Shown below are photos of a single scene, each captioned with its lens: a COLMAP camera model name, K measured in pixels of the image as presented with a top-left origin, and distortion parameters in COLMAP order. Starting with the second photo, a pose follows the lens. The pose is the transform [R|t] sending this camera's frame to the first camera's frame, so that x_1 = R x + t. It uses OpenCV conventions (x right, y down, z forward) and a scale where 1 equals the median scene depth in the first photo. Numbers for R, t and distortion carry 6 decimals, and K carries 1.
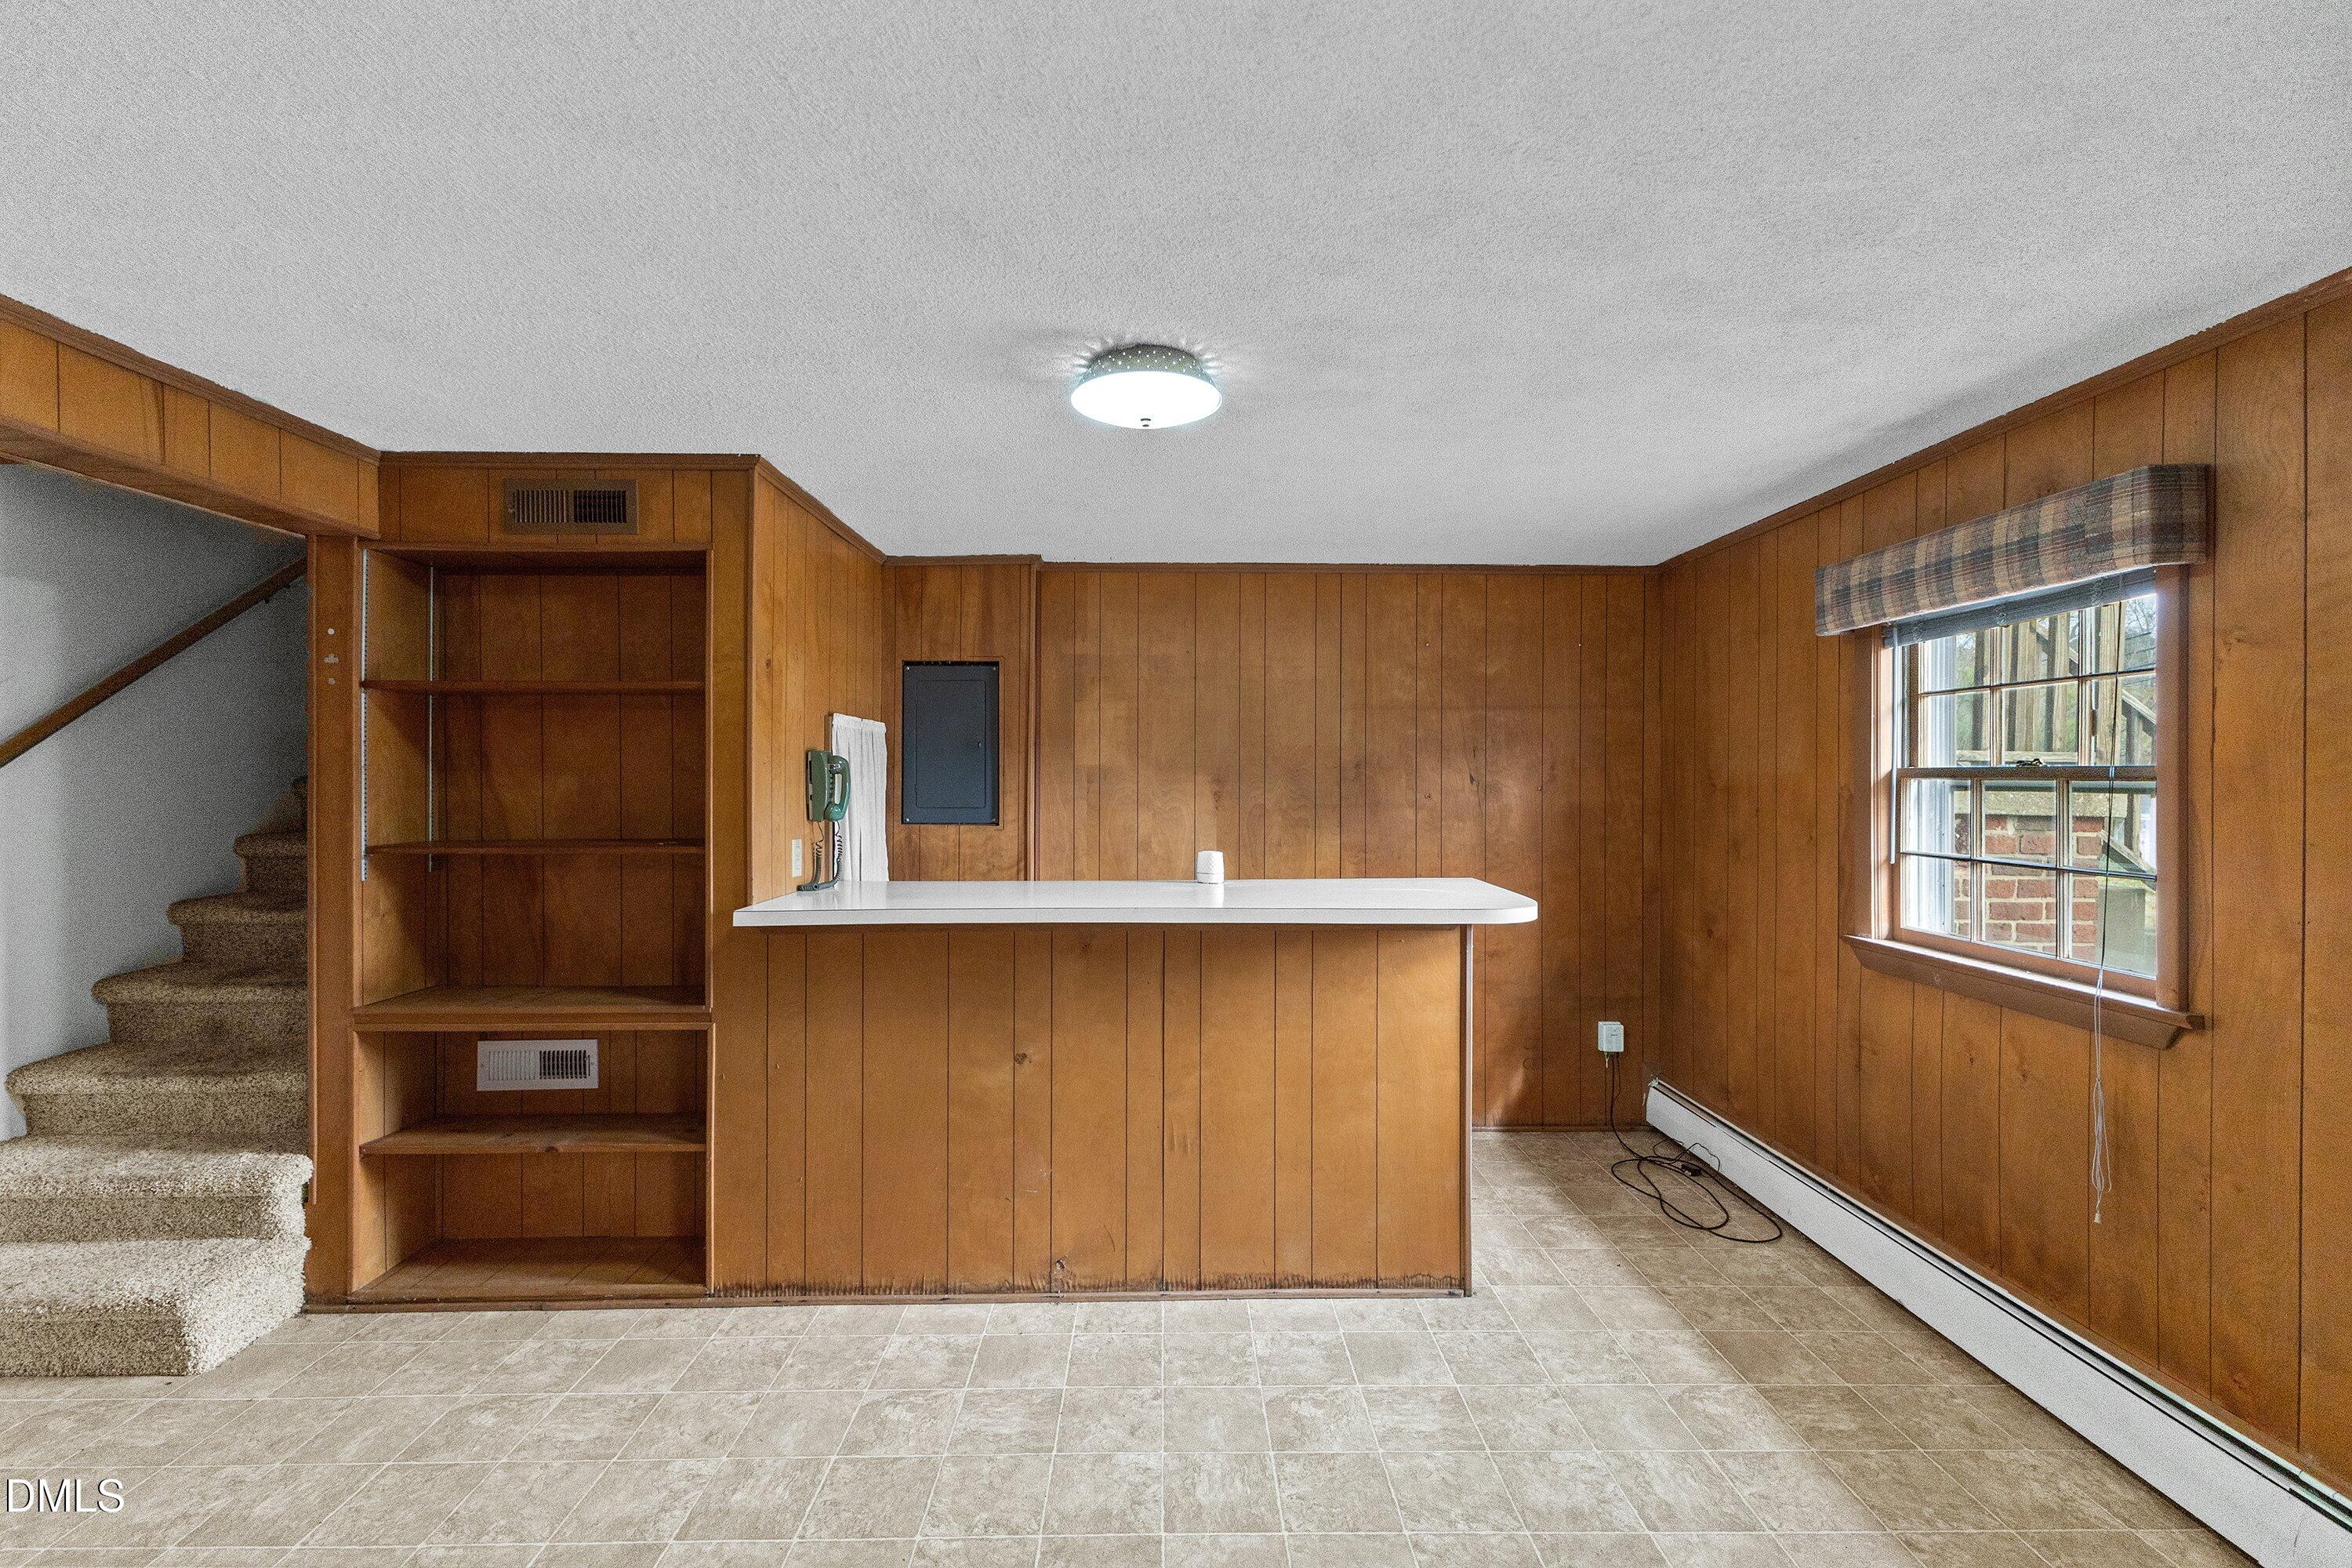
lens RADIAL K [[1019.6, 0, 1179.8], [0, 1019.6, 782.5], [0, 0, 1]] dist [0.013671, -0.002992]
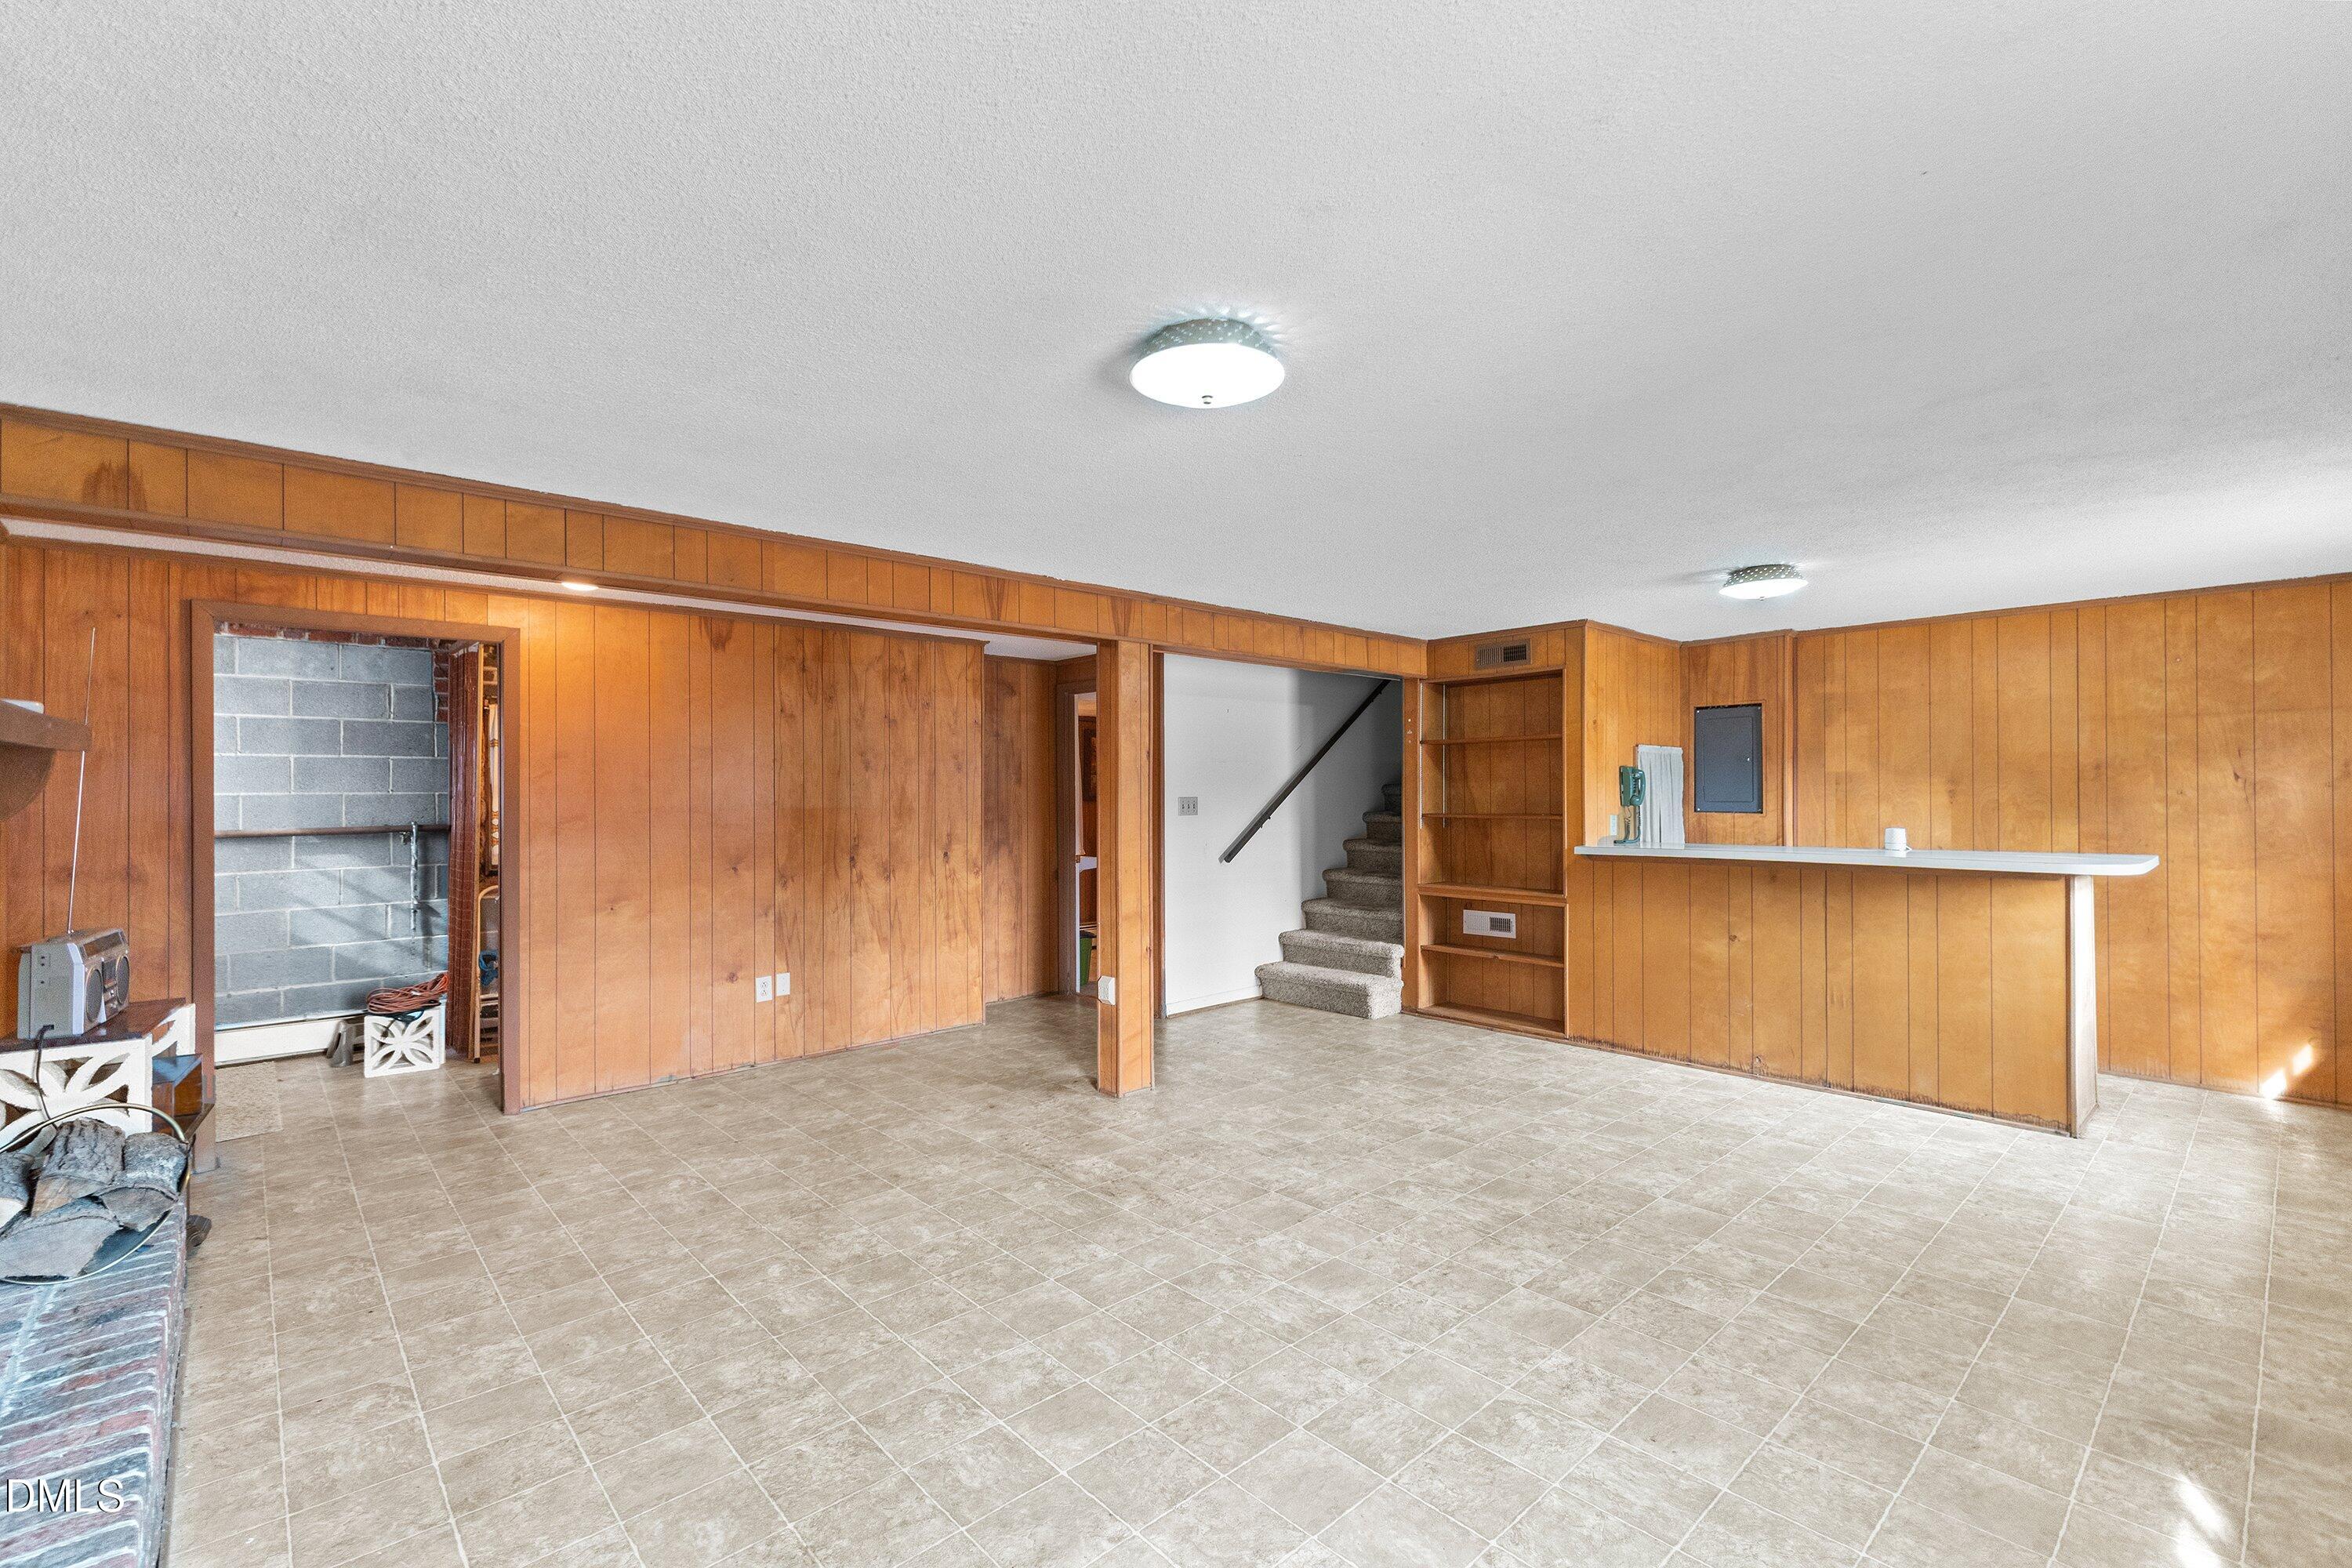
lens RADIAL K [[1019.6, 0, 1176.6], [0, 1019.6, 794.2], [0, 0, 1]] dist [0.013671, -0.002992]
pose [[0.663722, -0.004120, -0.747968, 0.504483], [0.001501, 0.999990, -0.004177, 0.026012], [0.747978, 0.001650, 0.663722, -0.851205]]
